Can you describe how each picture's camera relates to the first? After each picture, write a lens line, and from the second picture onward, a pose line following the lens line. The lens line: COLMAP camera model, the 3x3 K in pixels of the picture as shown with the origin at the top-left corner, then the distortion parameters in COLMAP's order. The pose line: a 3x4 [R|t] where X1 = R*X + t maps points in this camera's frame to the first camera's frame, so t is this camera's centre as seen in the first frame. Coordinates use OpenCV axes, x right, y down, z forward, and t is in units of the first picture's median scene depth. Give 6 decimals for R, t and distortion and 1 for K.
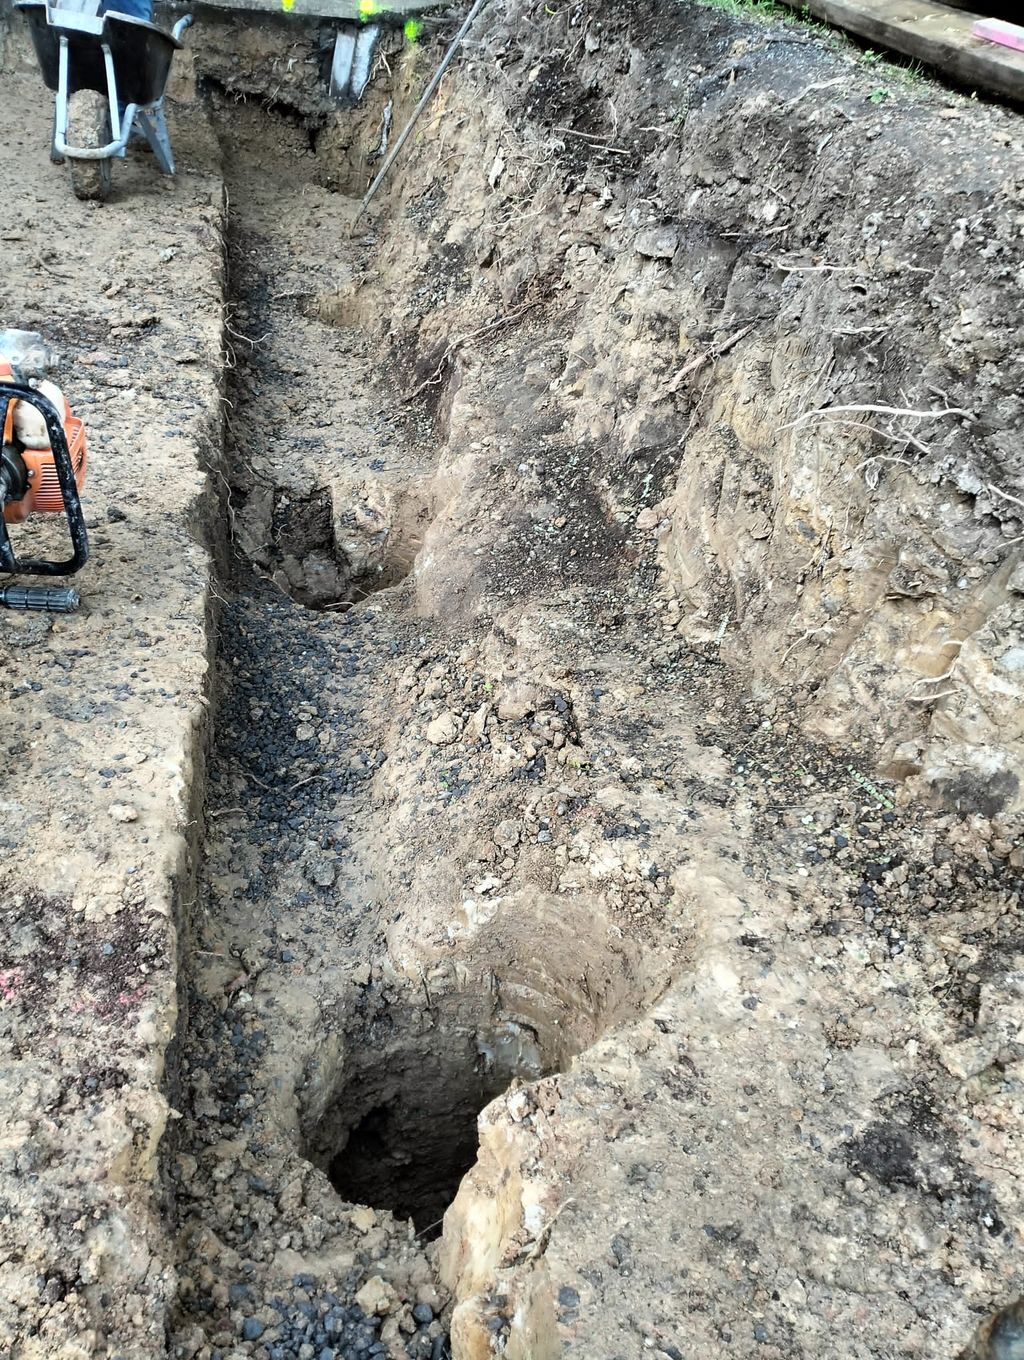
lens RADIAL K [[1041.5, 0, 512.0], [0, 1041.5, 680.0], [0, 0, 1]] dist [0.068932, -0.125004]
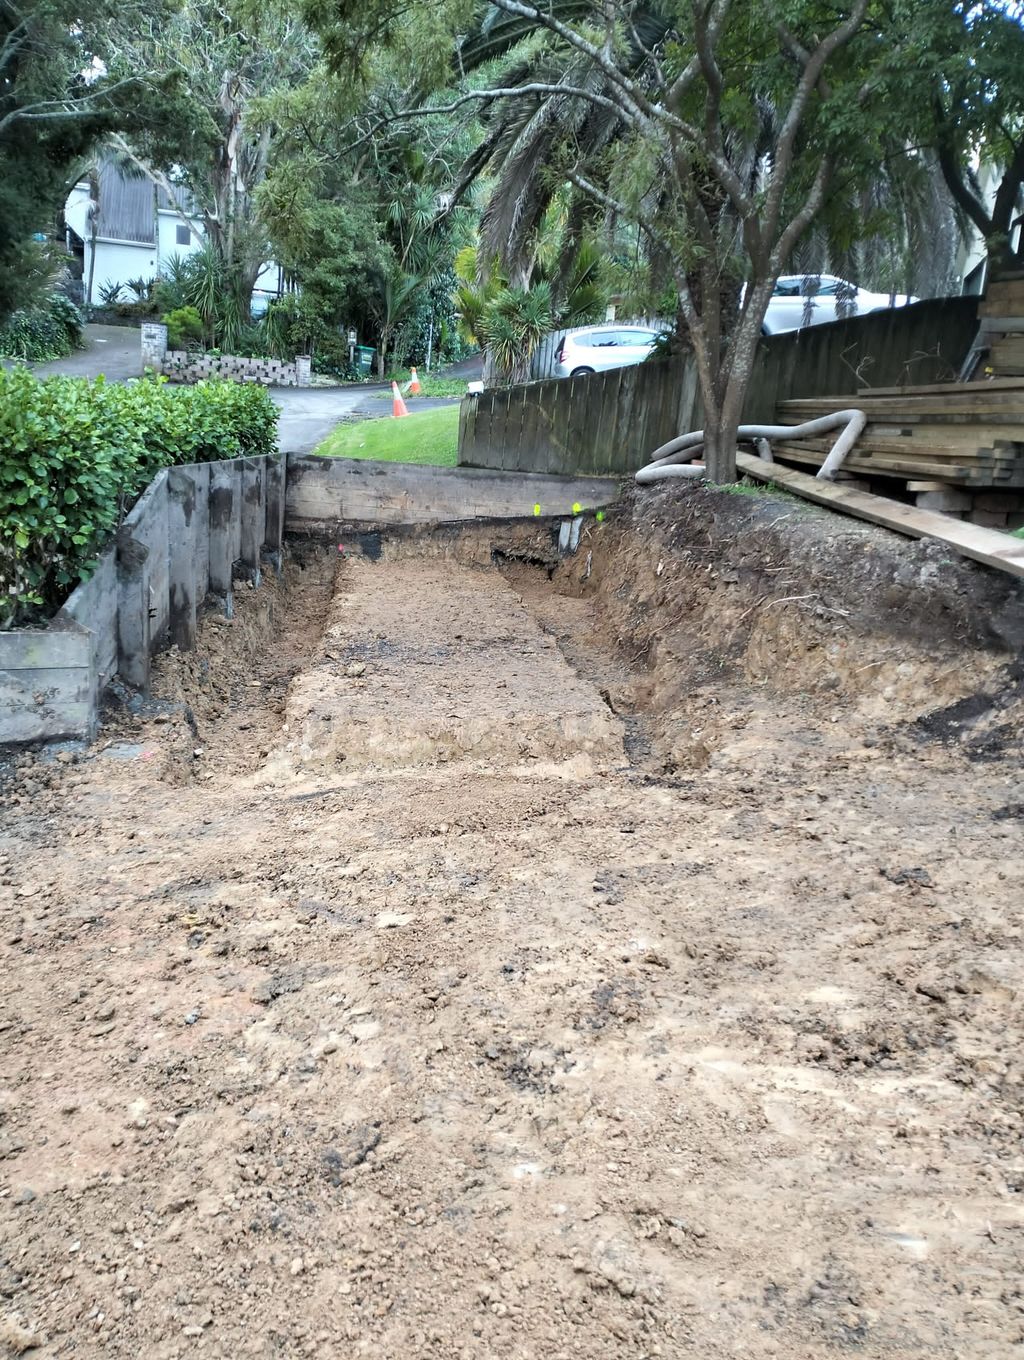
lens RADIAL K [[1041.5, 0, 512.0], [0, 1041.5, 680.0], [0, 0, 1]] dist [0.068932, -0.125004]
pose [[0.986419, -0.108482, -0.123325, -0.080257], [0.053849, 0.922944, -0.381149, 0.575267], [0.155170, 0.369331, 0.916251, -1.013605]]
